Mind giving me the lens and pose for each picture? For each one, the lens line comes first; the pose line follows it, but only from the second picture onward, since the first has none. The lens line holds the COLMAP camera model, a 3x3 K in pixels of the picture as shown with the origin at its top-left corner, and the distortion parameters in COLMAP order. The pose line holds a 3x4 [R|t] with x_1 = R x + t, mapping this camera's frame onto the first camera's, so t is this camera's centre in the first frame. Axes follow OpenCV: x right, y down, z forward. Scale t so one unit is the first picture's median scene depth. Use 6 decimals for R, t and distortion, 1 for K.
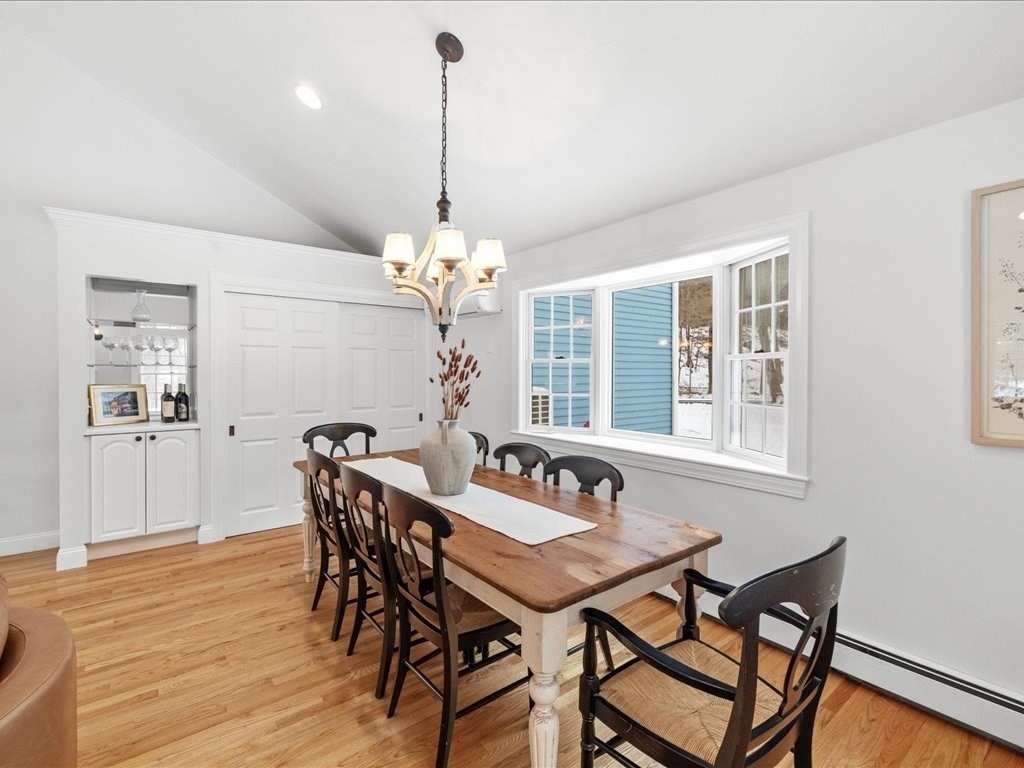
lens RADIAL K [[490.2, 0, 513.9], [0, 490.2, 370.9], [0, 0, 1]] dist [-0.002181, 0.000262]
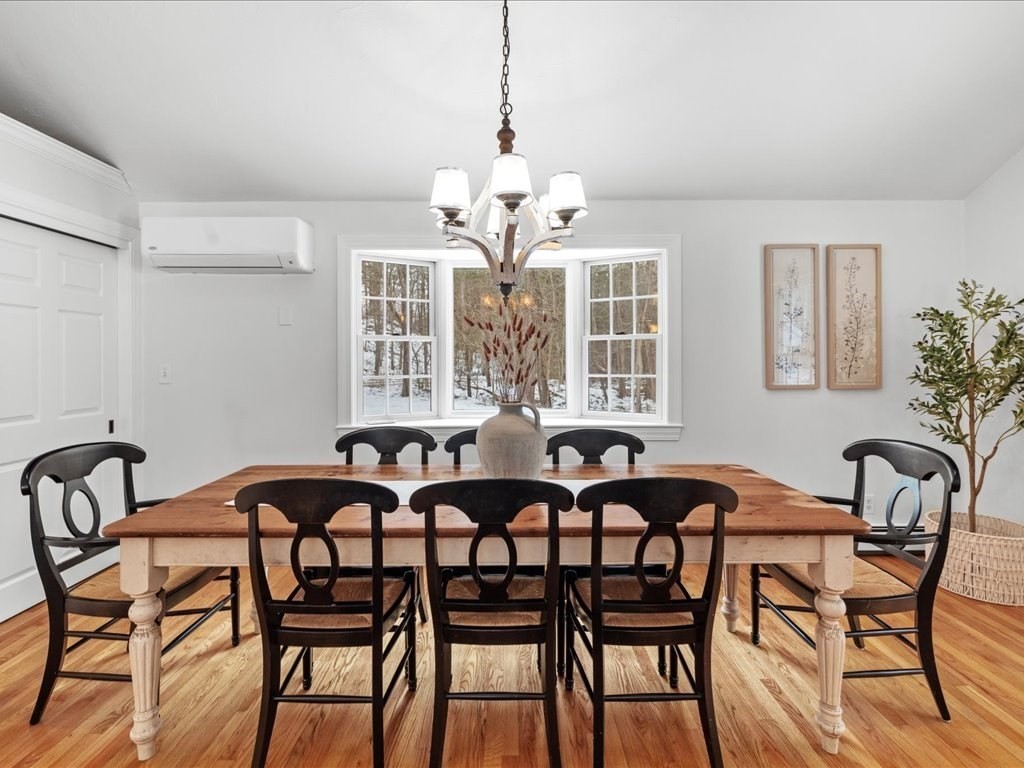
lens RADIAL K [[487.6, 0, 511.9], [0, 487.6, 359.8], [0, 0, 1]] dist [-0.001371, 0.000240]
pose [[0.611951, -0.007274, 0.790862, -0.753229], [0.003762, 0.999973, 0.006287, 0.021810], [-0.790887, -0.000872, 0.611962, 0.500479]]
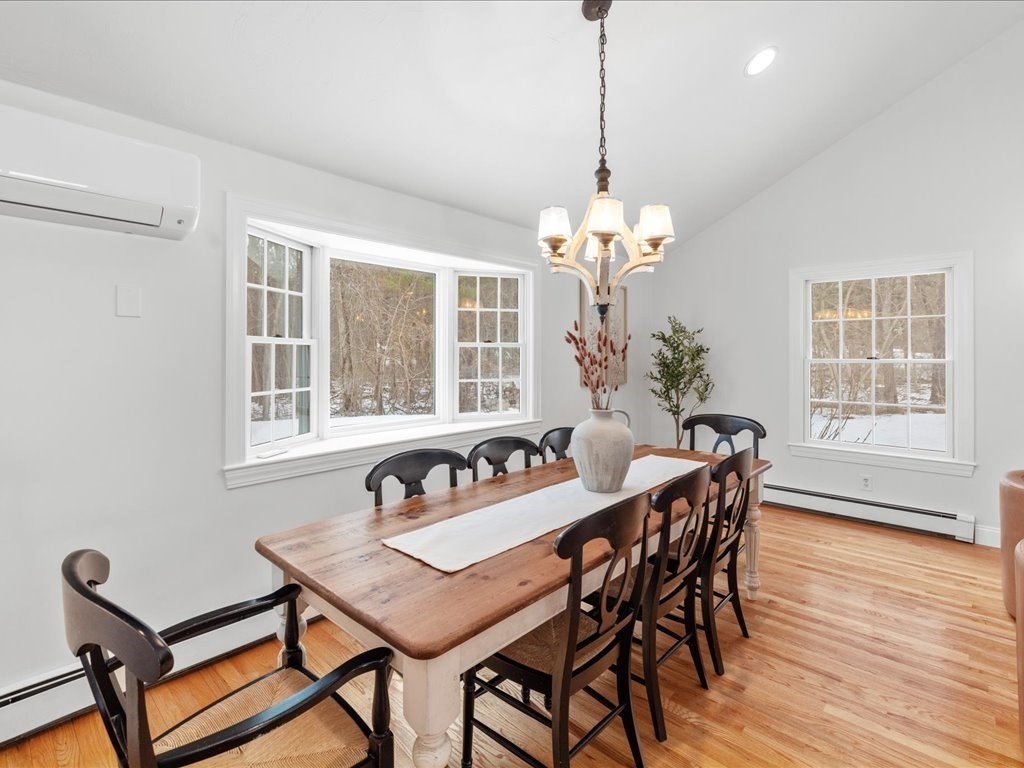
lens RADIAL K [[497.0, 0, 516.3], [0, 497.0, 350.6], [0, 0, 1]] dist [0.001064, 0.000304]
pose [[-0.168928, 0.006784, 0.985605, -1.004387], [-0.001104, 0.999974, -0.007072, -0.004261], [-0.985628, -0.002283, -0.168916, 1.291563]]
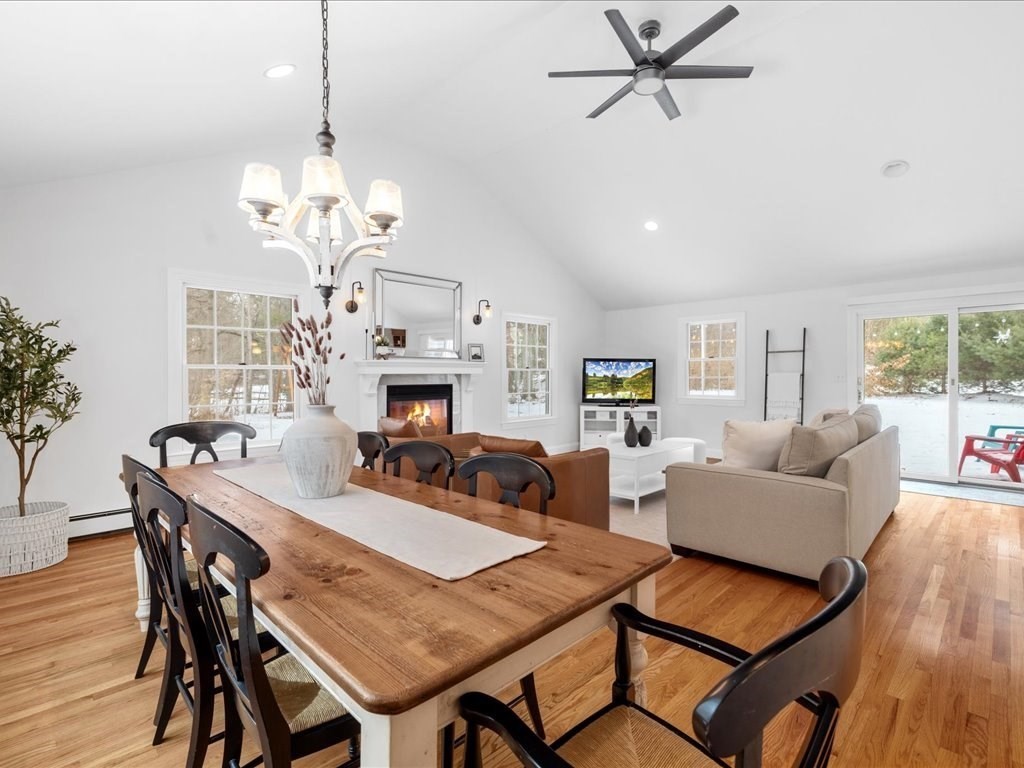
lens RADIAL K [[490.9, 0, 512.0], [0, 490.9, 384.0], [0, 0, 1]] dist [0.001763, 0.000304]
pose [[-0.992284, 0.001696, -0.123975, -0.338893], [-0.000585, 0.999831, 0.018362, 0.048067], [0.123985, 0.018293, -0.992115, 1.810229]]
